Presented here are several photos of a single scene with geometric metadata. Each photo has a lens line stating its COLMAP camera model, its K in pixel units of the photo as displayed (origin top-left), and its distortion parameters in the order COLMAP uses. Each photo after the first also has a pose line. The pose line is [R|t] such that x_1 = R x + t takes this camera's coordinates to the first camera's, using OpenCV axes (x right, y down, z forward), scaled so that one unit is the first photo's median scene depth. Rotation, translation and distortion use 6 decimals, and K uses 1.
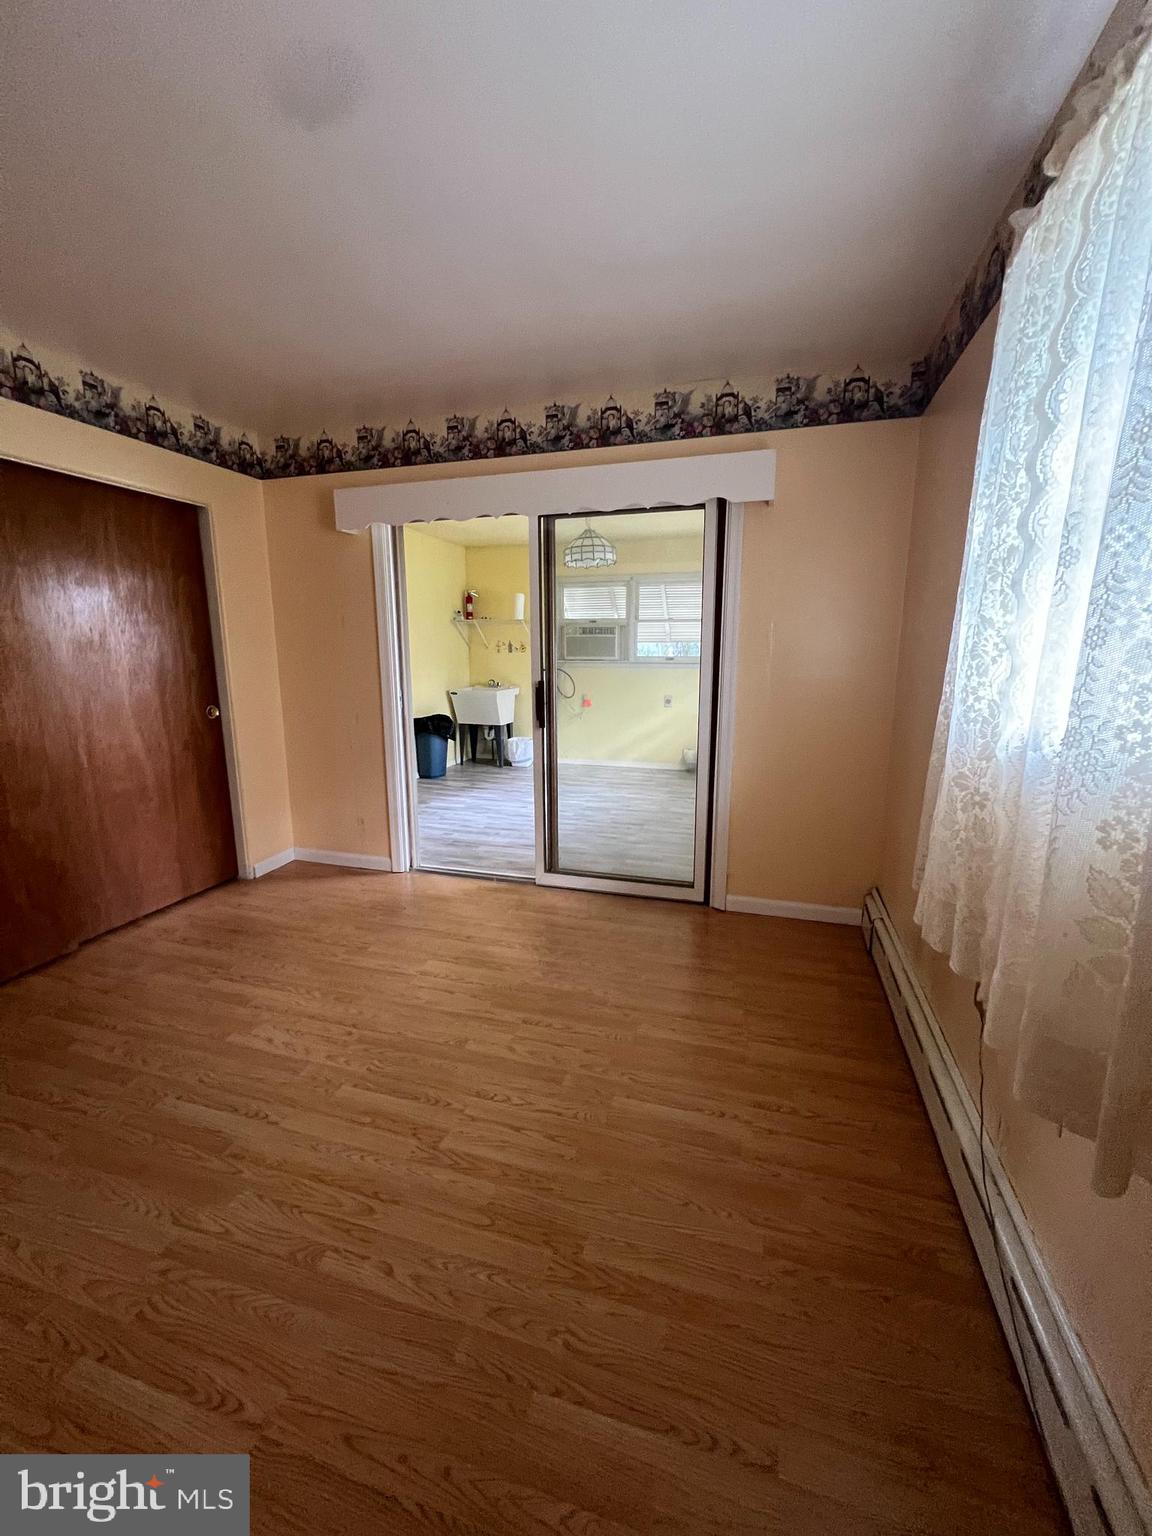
lens RADIAL K [[611.6, 0, 581.9], [0, 611.6, 763.0], [0, 0, 1]] dist [-0.000473, -0.000093]
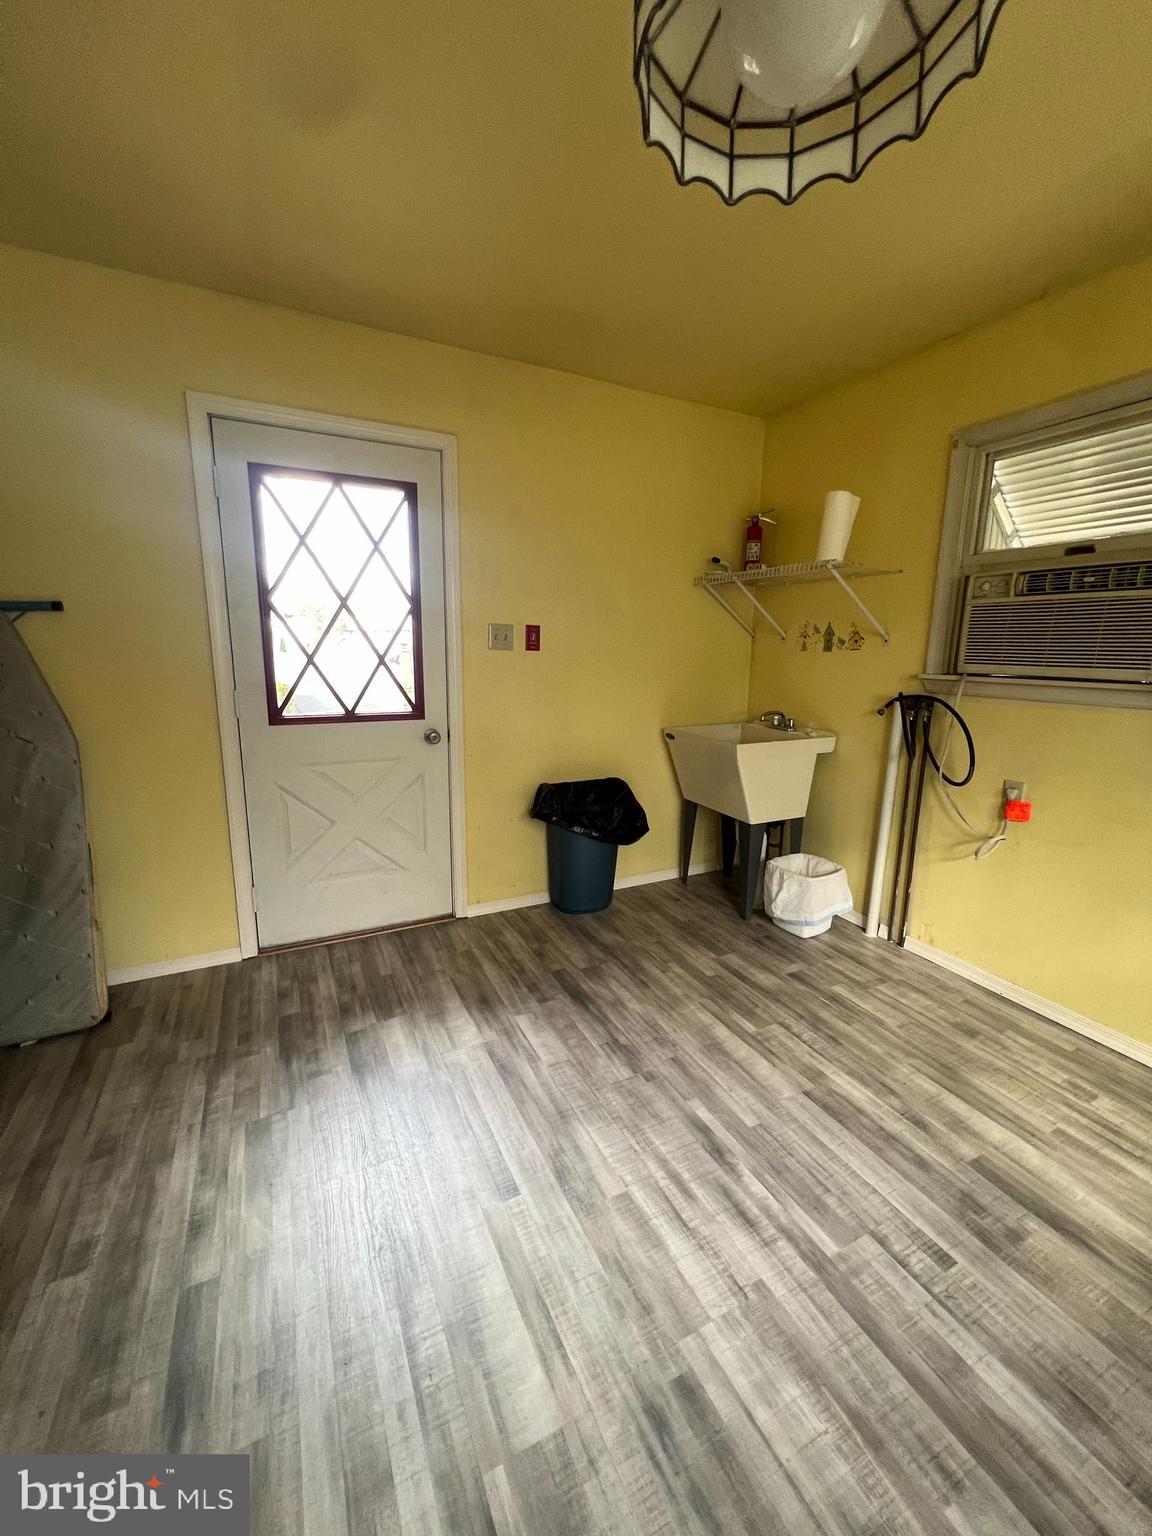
lens RADIAL K [[611.6, 0, 581.9], [0, 611.6, 763.0], [0, 0, 1]] dist [-0.000473, -0.000093]
pose [[0.687359, 0.145764, -0.711541, 0.112092], [-0.146360, 0.987356, 0.060880, -0.160466], [0.711419, 0.062295, 0.700002, 0.898647]]
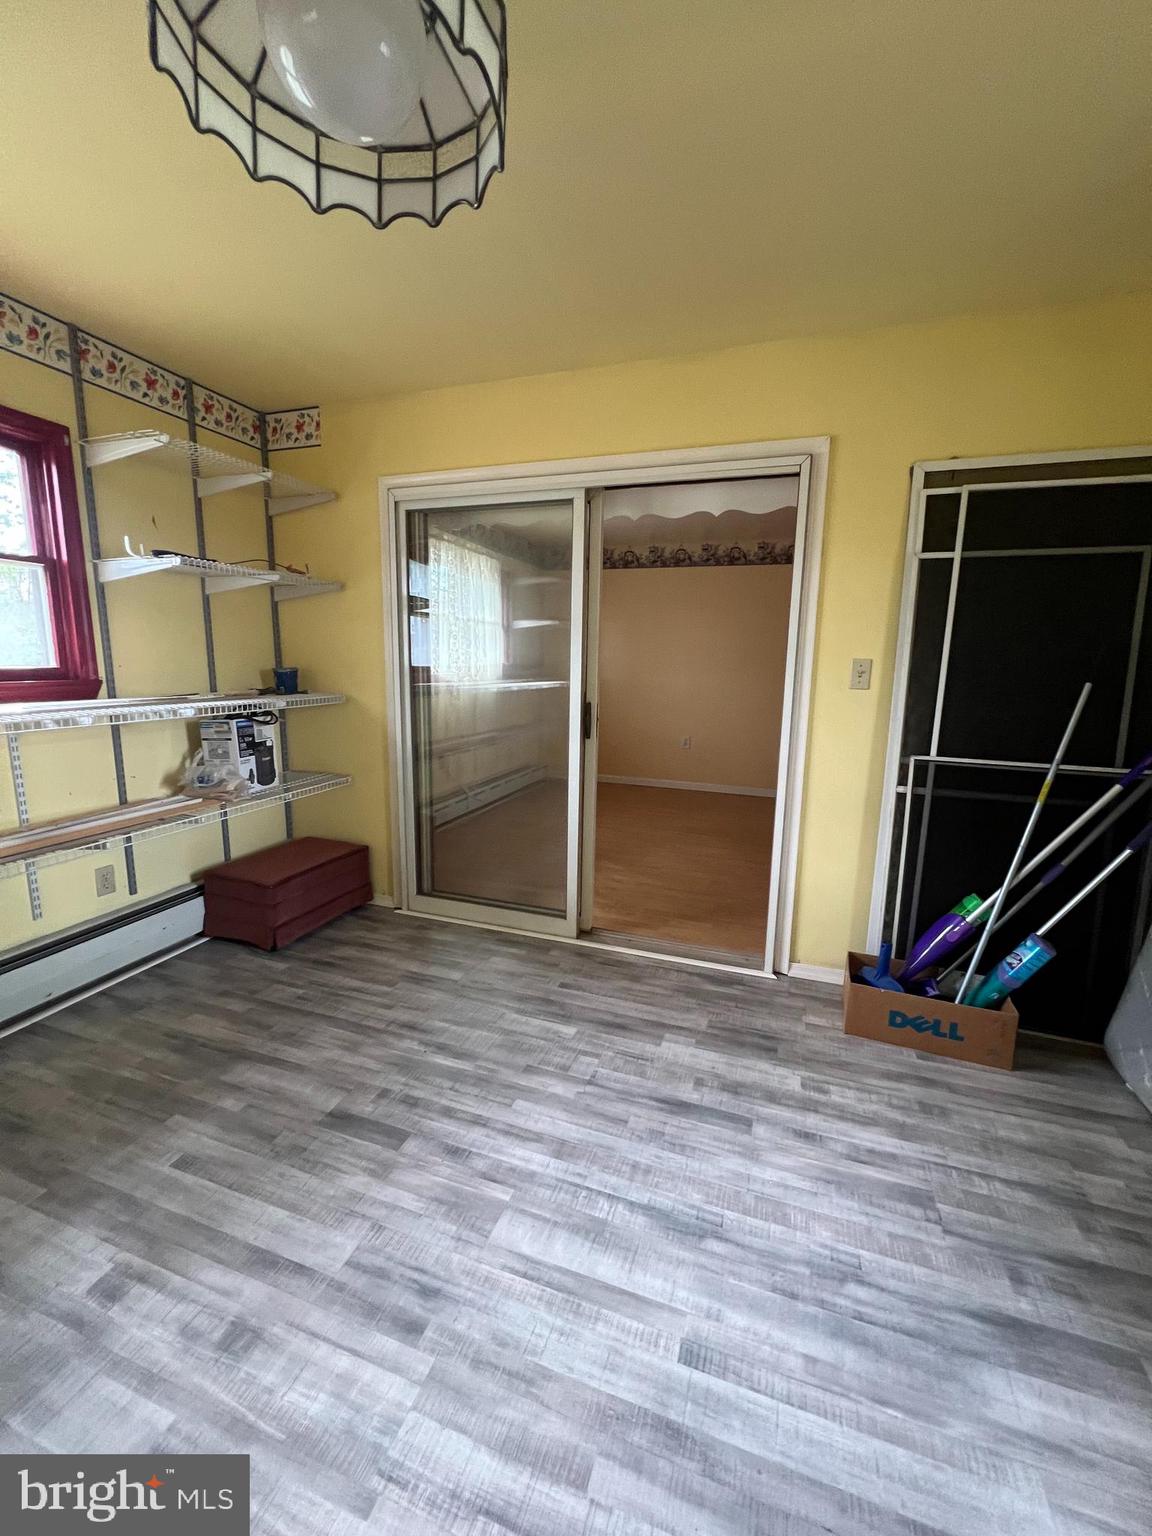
lens RADIAL K [[611.6, 0, 581.9], [0, 611.6, 763.0], [0, 0, 1]] dist [-0.000473, -0.000093]
pose [[-0.999201, -0.022140, 0.033272, -0.061829], [-0.009317, 0.938636, 0.344784, -0.229115], [-0.038864, 0.344199, -0.938092, 1.253937]]
